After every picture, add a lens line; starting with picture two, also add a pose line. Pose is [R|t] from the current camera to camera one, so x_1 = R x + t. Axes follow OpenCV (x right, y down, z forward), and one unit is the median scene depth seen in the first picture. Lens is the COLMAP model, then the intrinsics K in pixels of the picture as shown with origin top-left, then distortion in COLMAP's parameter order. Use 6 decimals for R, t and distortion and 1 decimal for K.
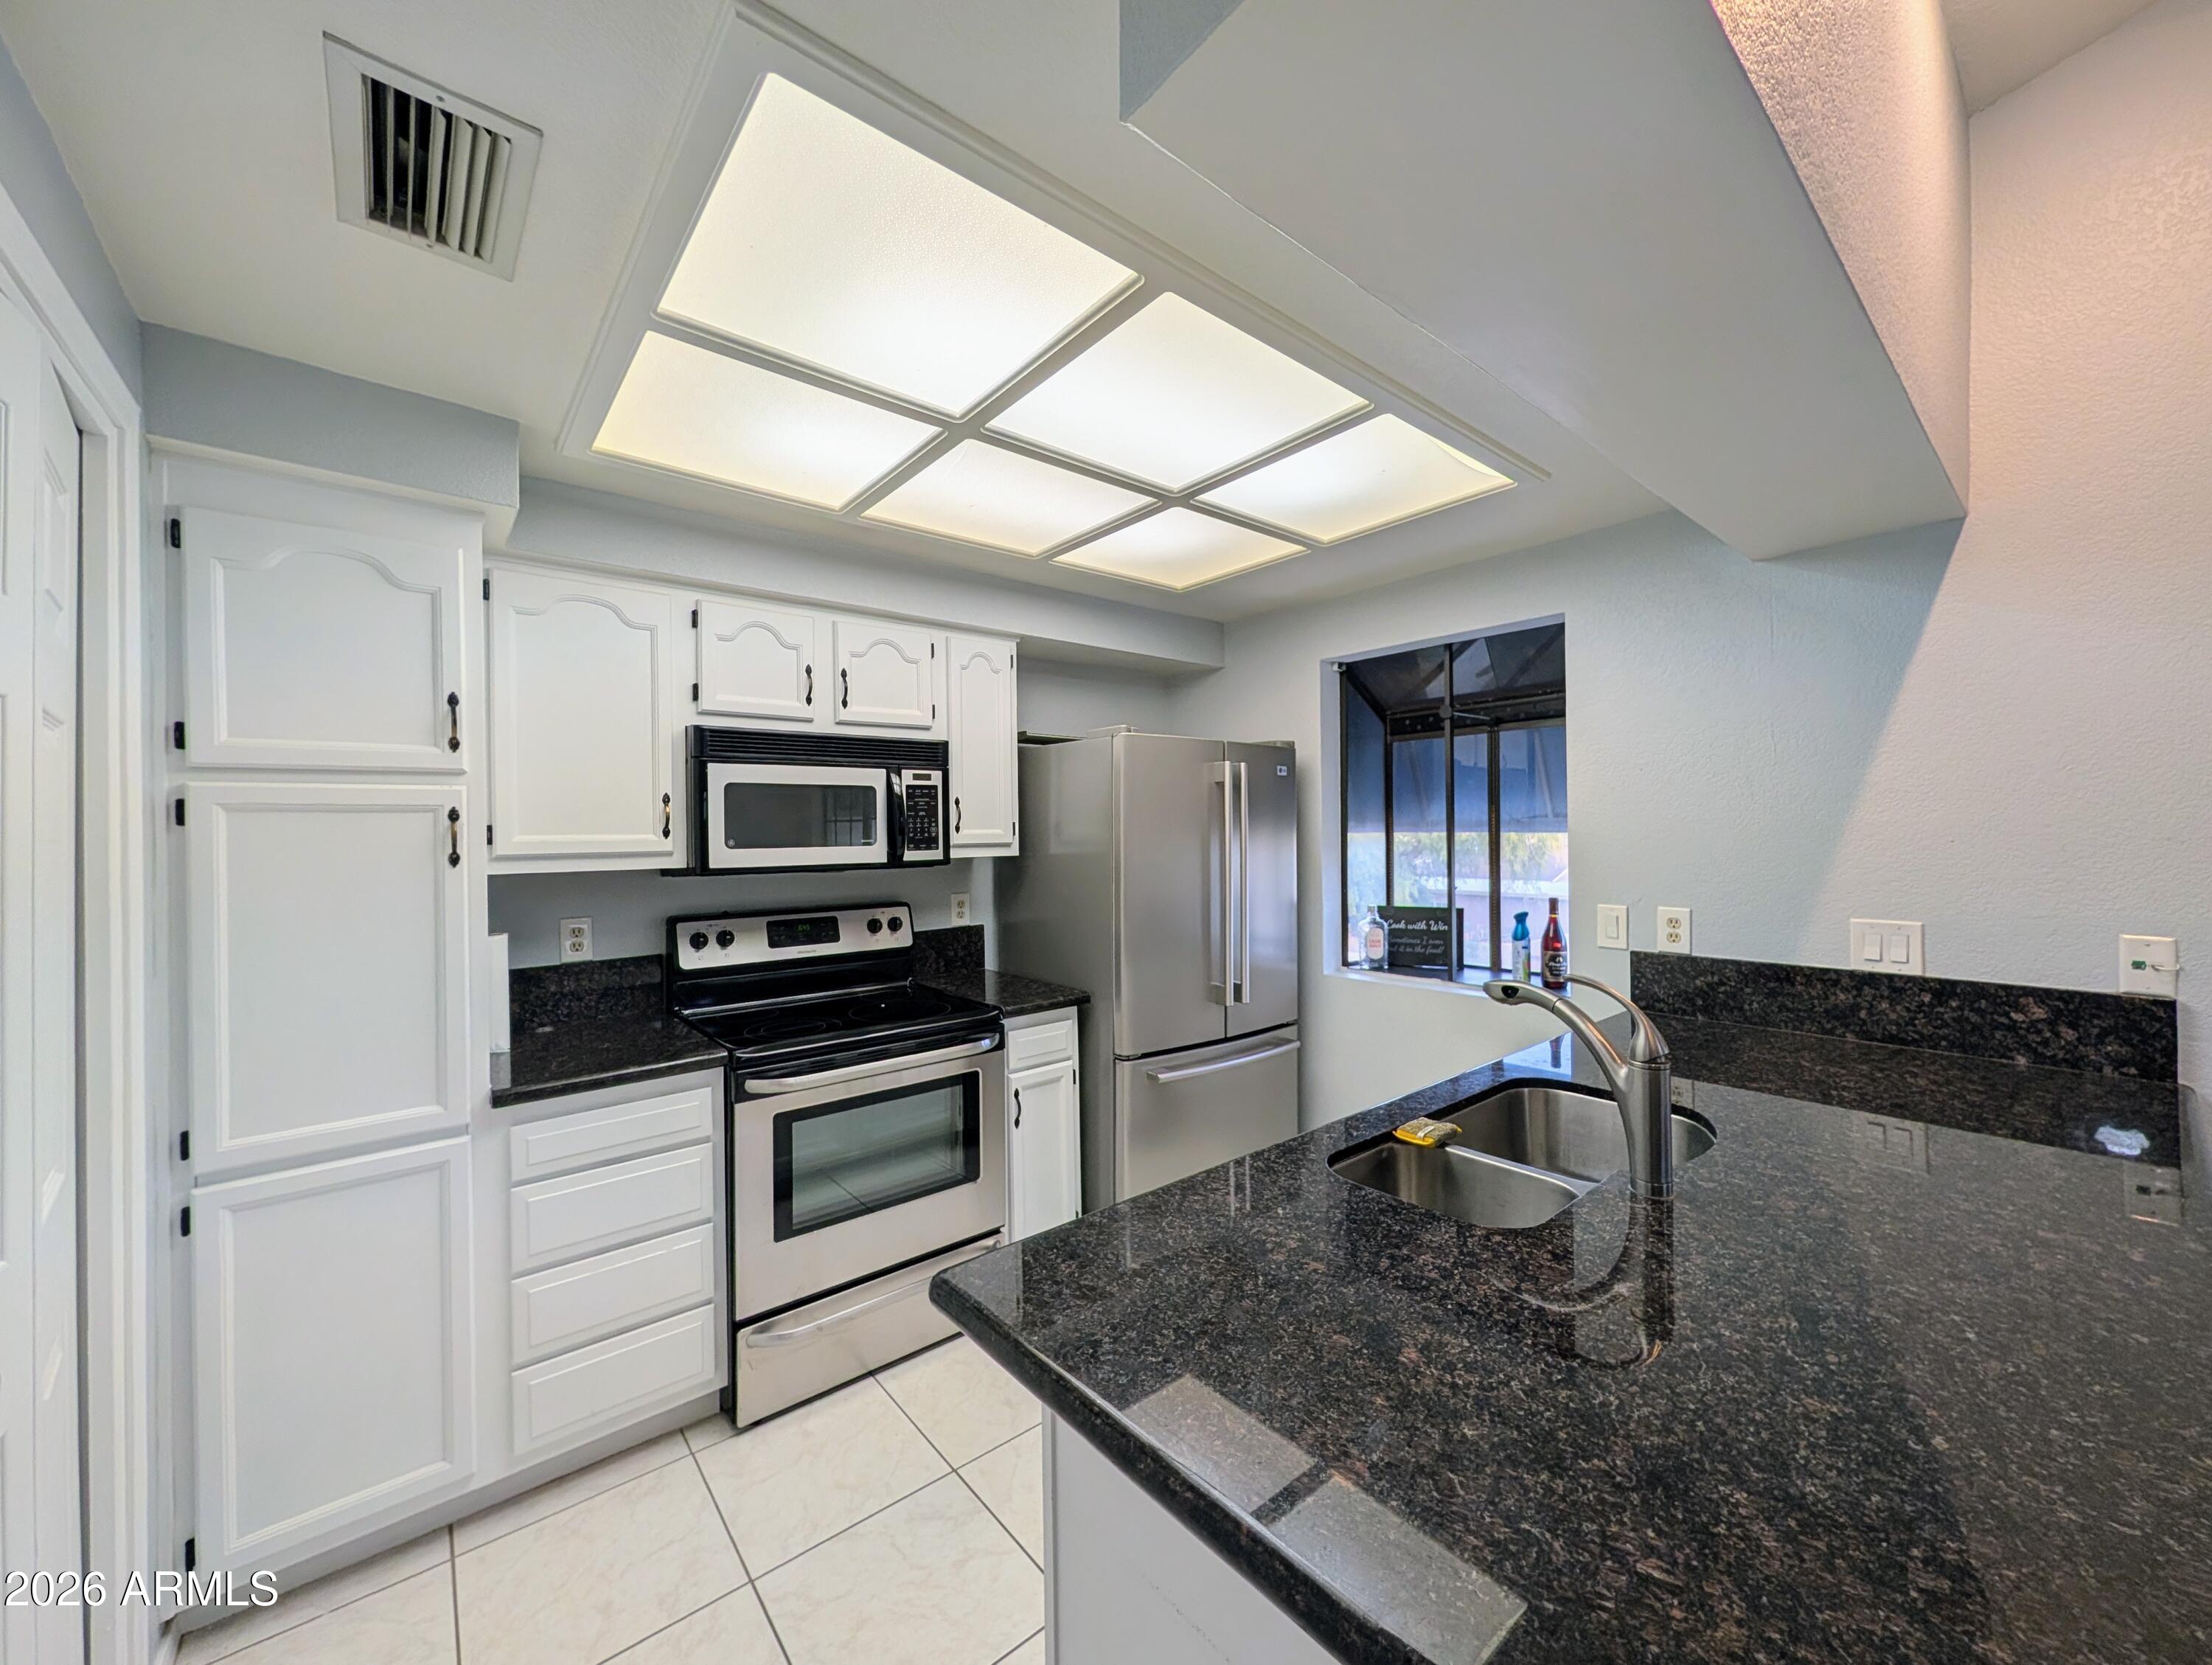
lens RADIAL K [[852.4, 0, 1108.1], [0, 852.4, 827.5], [0, 0, 1]] dist [-0.001641, -0.000091]
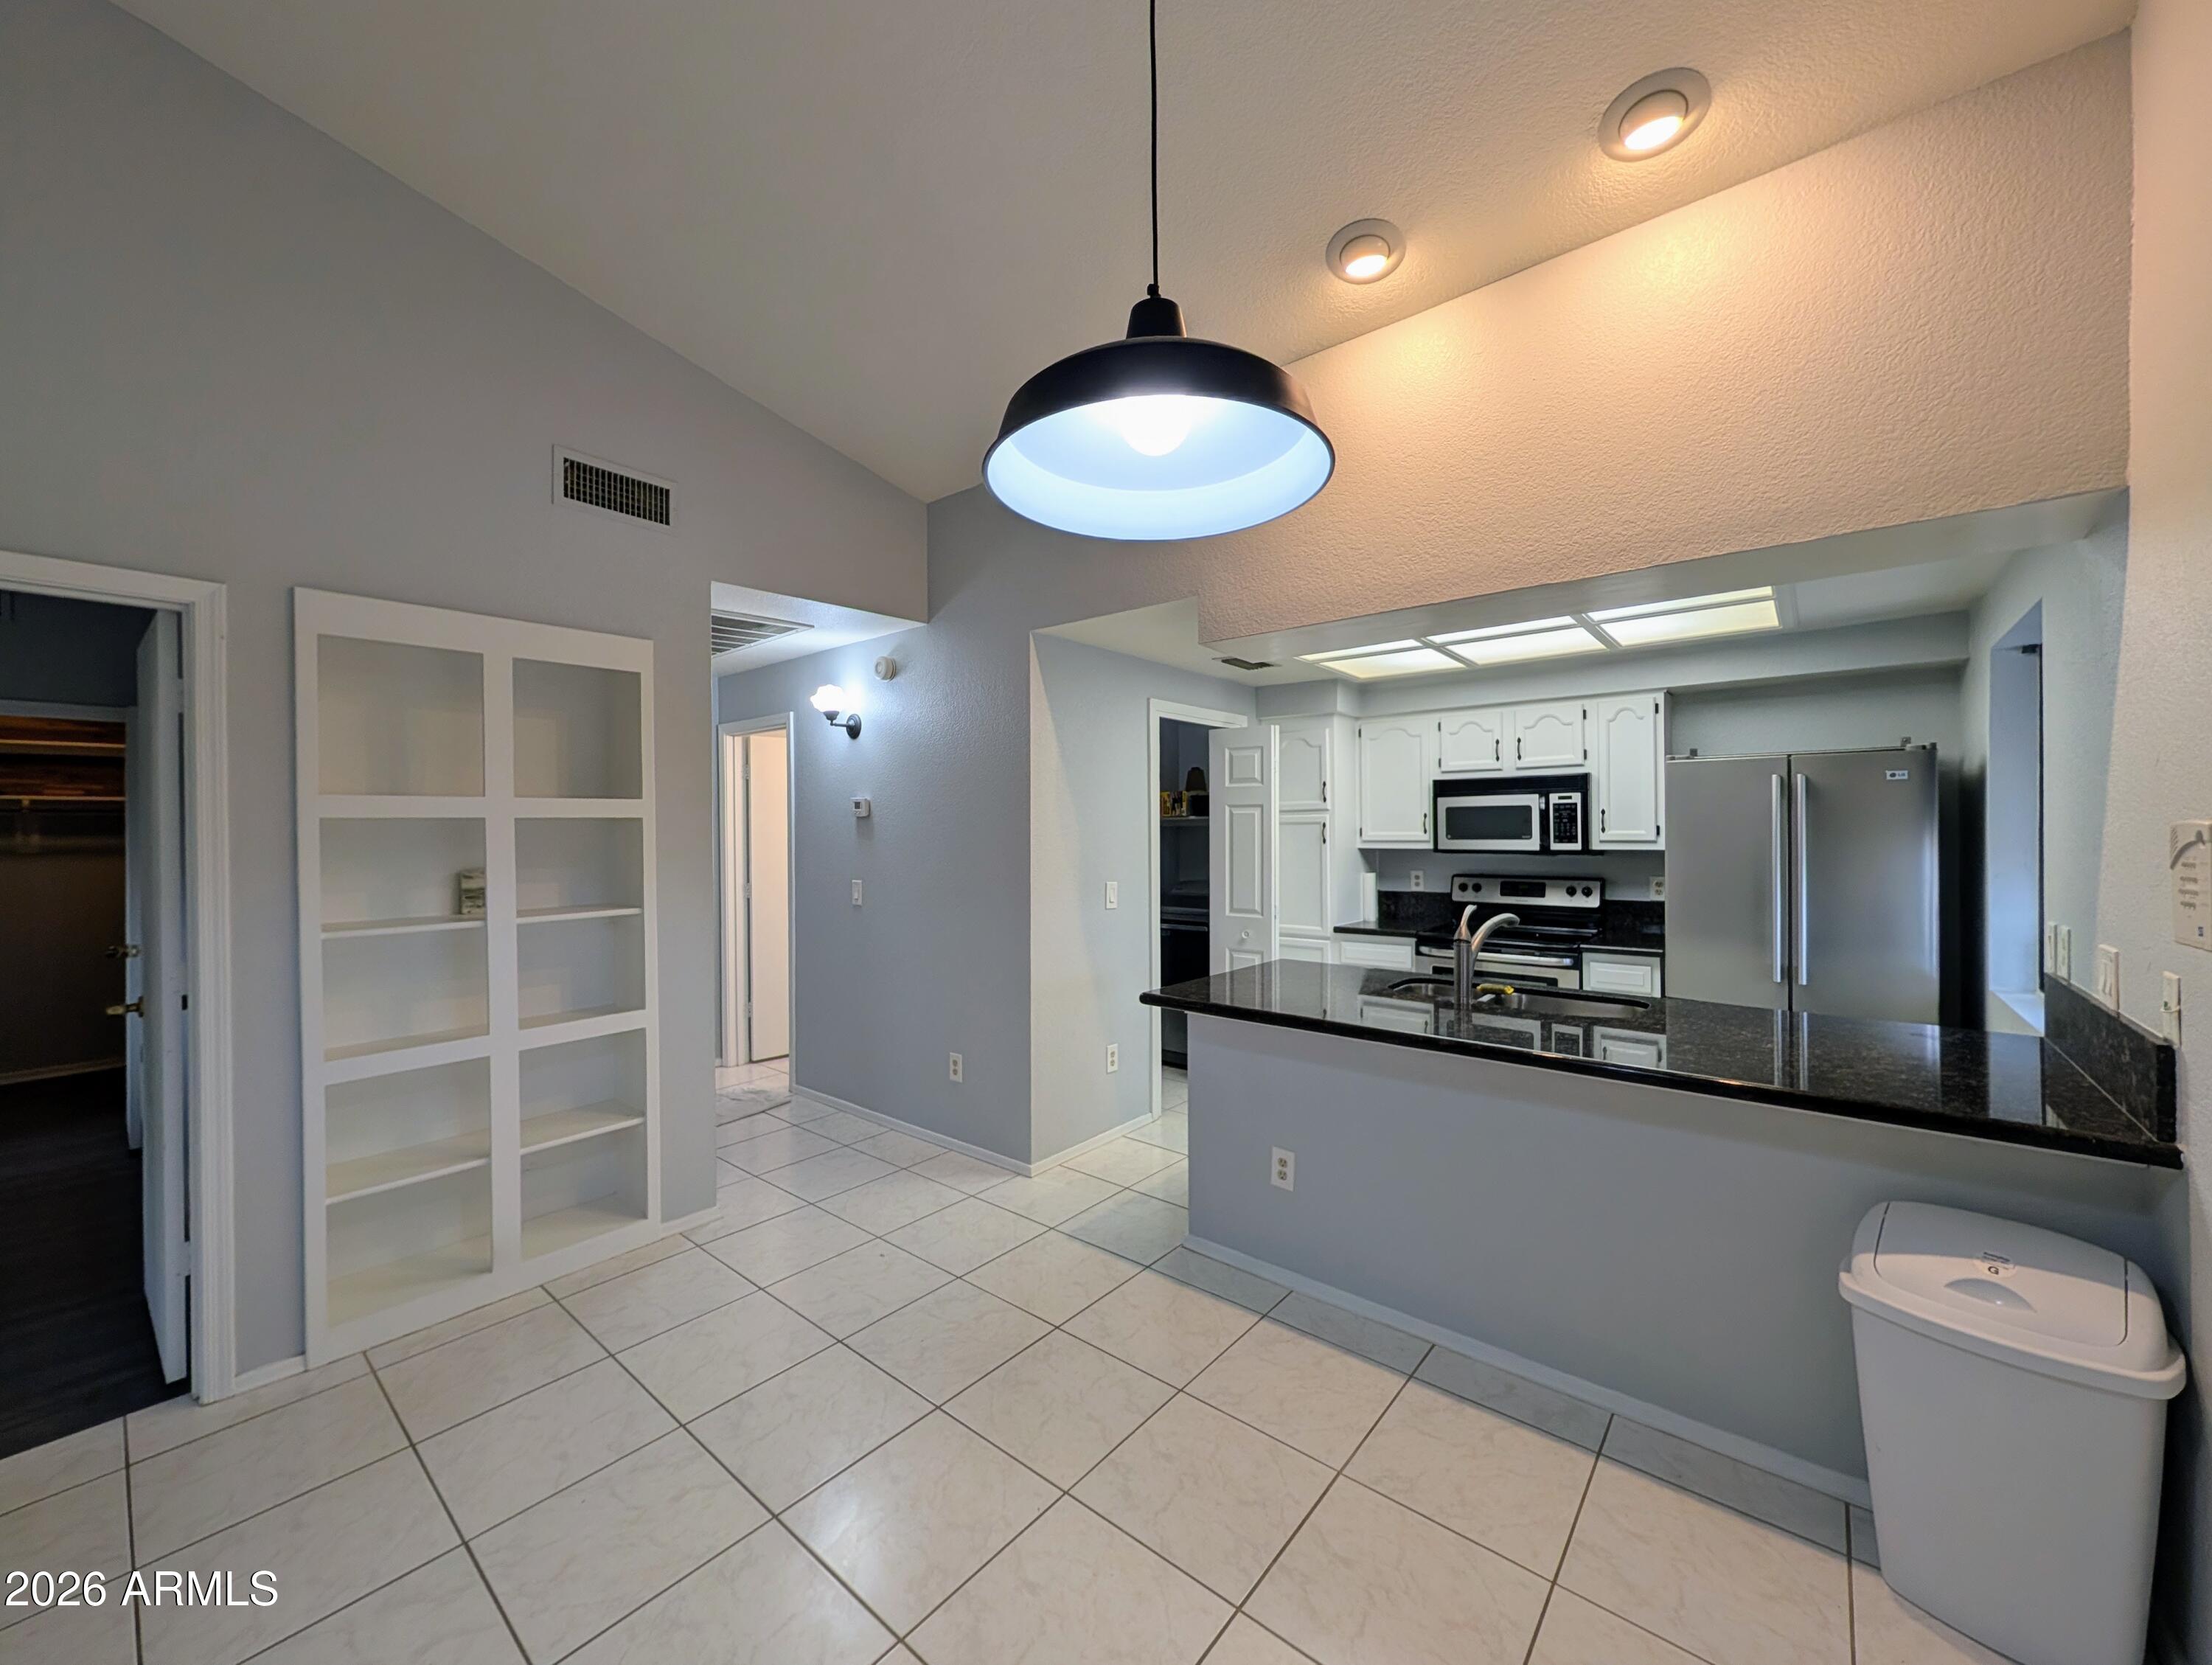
lens RADIAL K [[852.4, 0, 1108.1], [0, 852.4, 827.5], [0, 0, 1]] dist [-0.001641, -0.000091]
pose [[0.181843, 0.005252, -0.983314, 1.247857], [0.007920, 0.999945, 0.006805, -0.021834], [0.983296, -0.009025, 0.181792, -0.139770]]
